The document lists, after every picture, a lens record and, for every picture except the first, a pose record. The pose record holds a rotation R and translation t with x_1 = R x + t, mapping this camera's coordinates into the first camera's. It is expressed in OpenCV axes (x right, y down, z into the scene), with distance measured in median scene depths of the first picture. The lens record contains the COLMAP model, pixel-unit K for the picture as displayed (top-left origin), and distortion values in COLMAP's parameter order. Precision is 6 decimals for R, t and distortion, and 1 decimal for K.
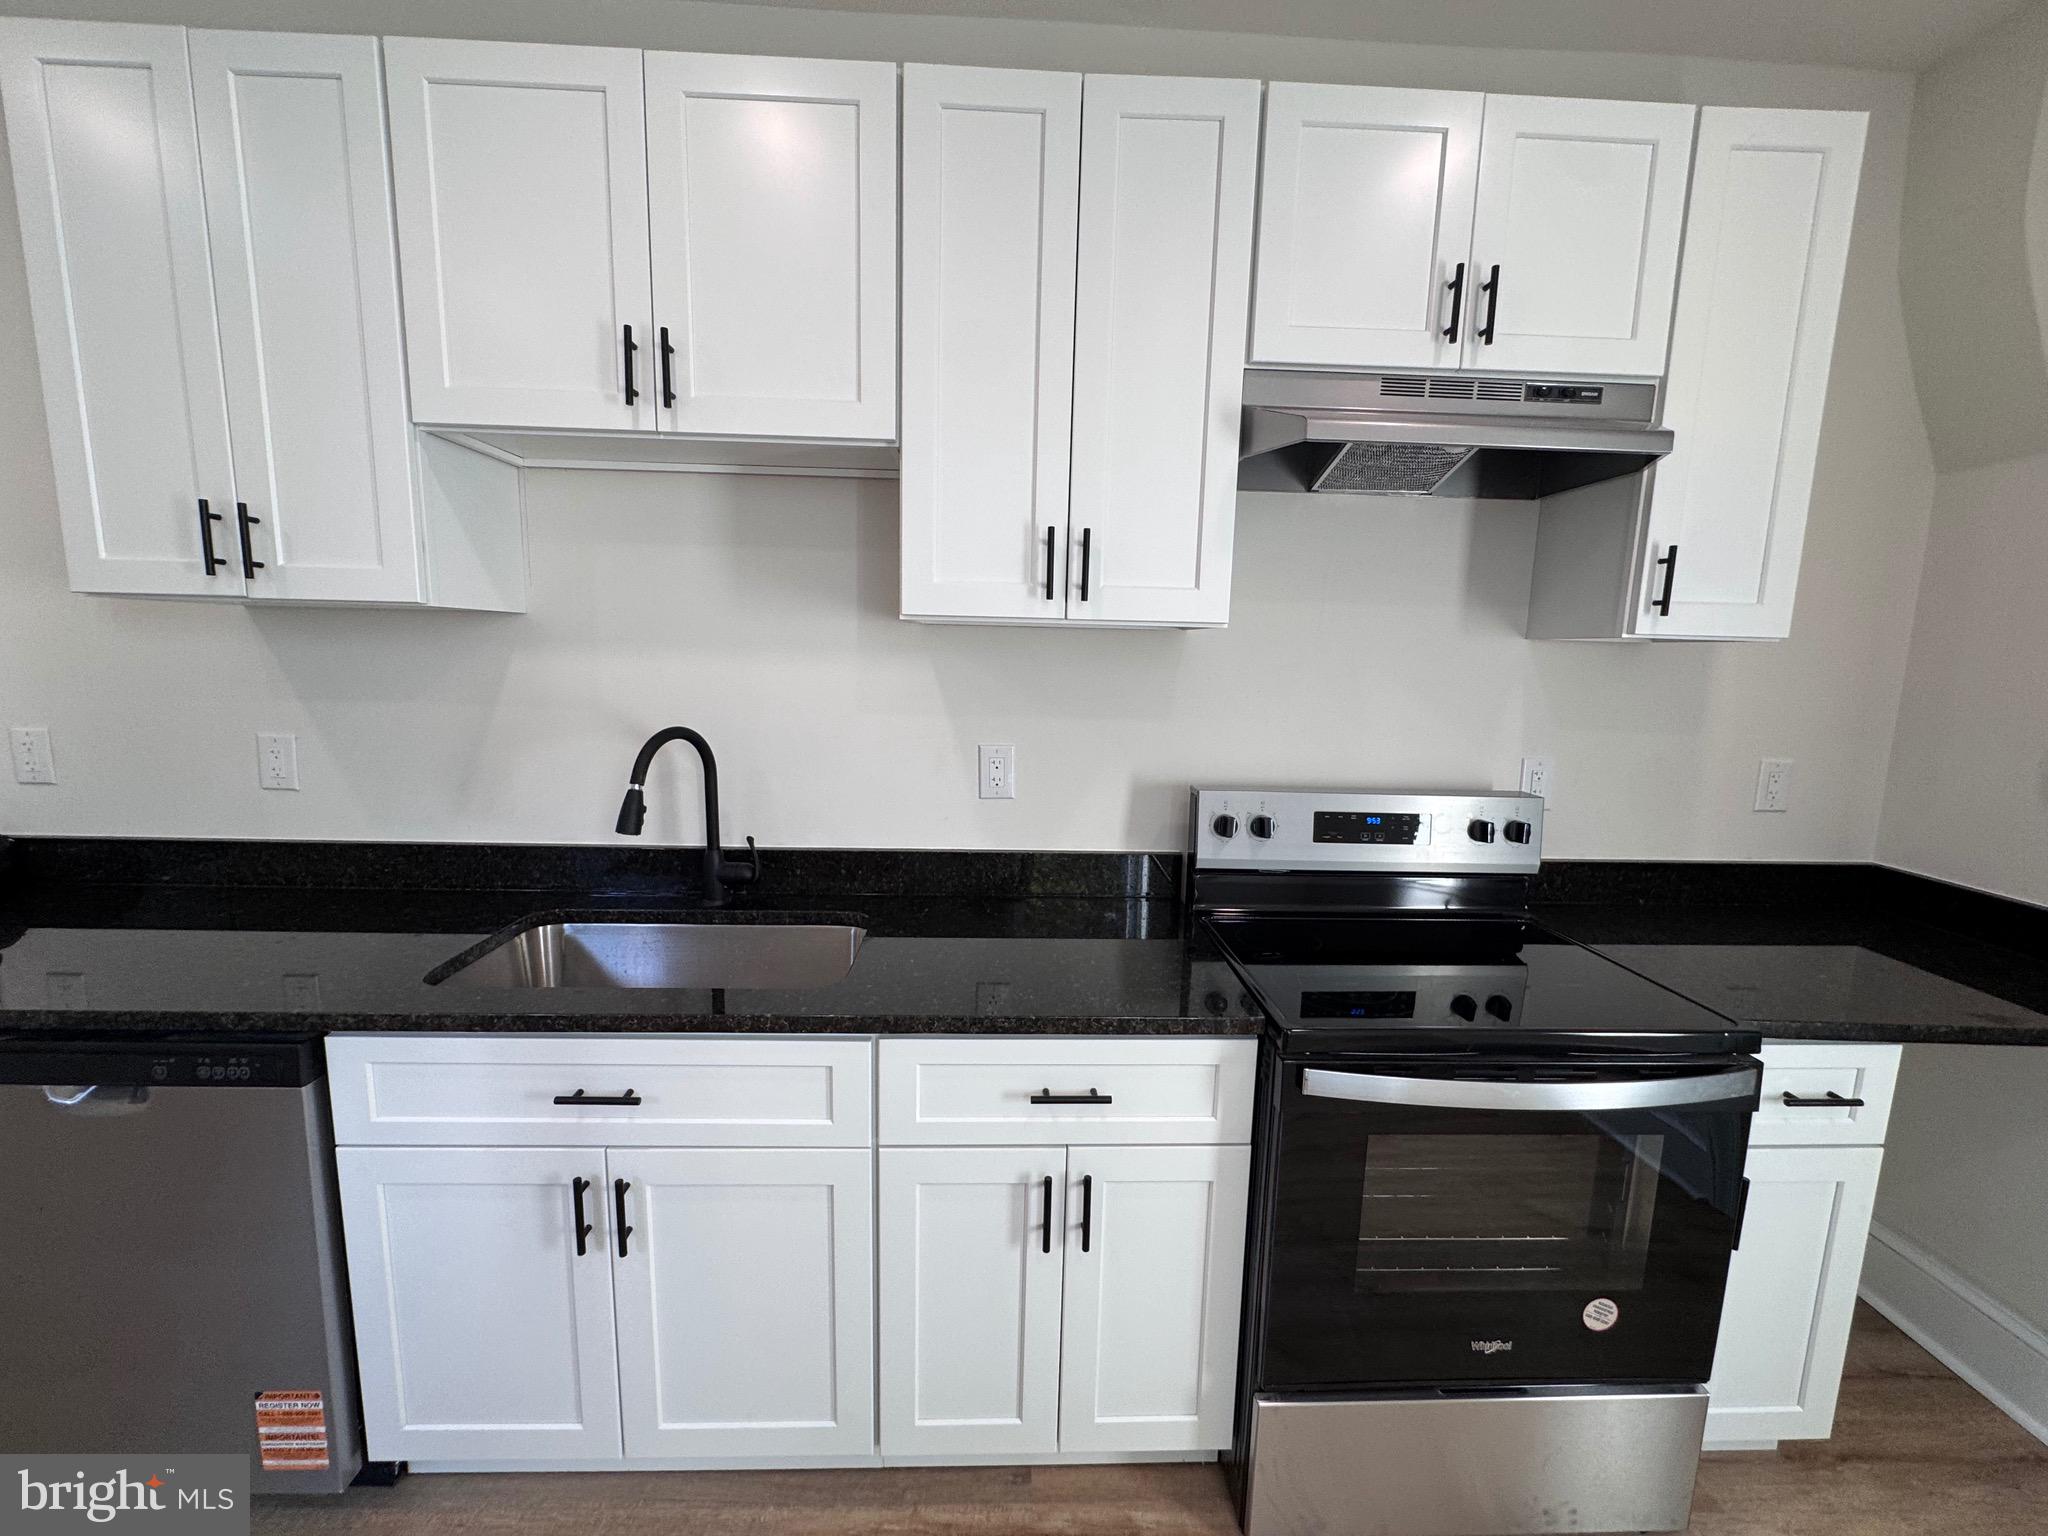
lens RADIAL K [[920.7, 0, 1023.5], [0, 920.7, 817.7], [0, 0, 1]] dist [-0.010614, 0.000096]
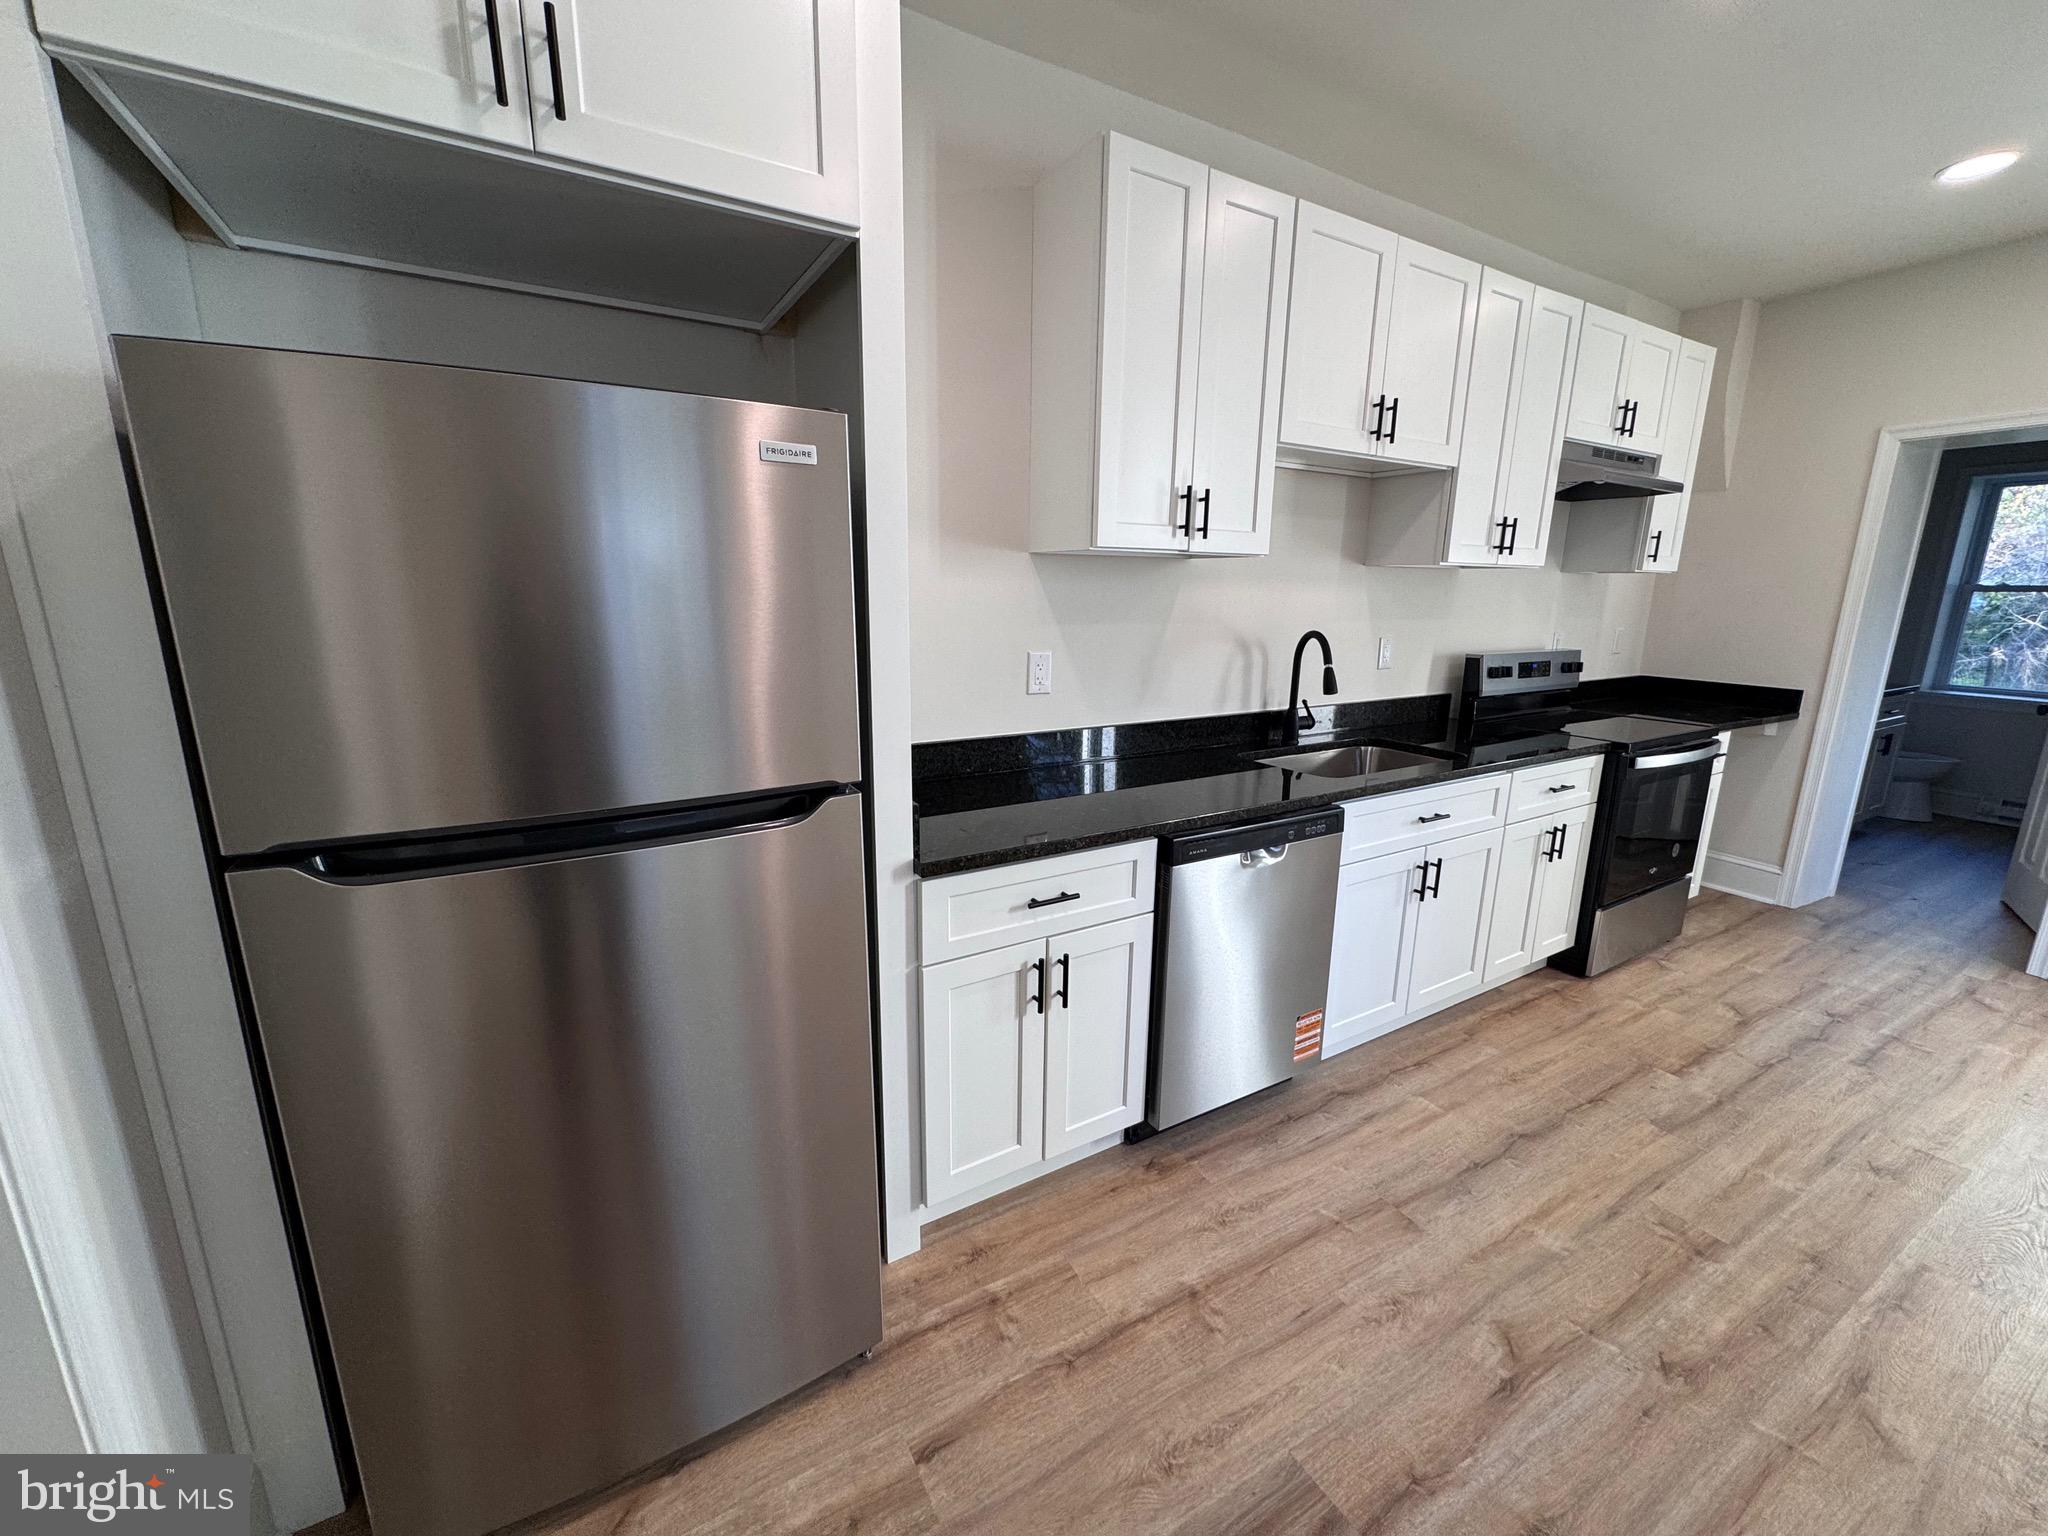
lens RADIAL K [[803.0, 0, 1024.0], [0, 803.0, 768.0], [0, 0, 1]] dist [-0.001852, -0.000547]
pose [[0.883381, -0.112195, 0.455028, -0.874690], [0.076907, 0.992463, 0.095403, -0.011249], [-0.462303, -0.049282, 0.885352, -0.039806]]
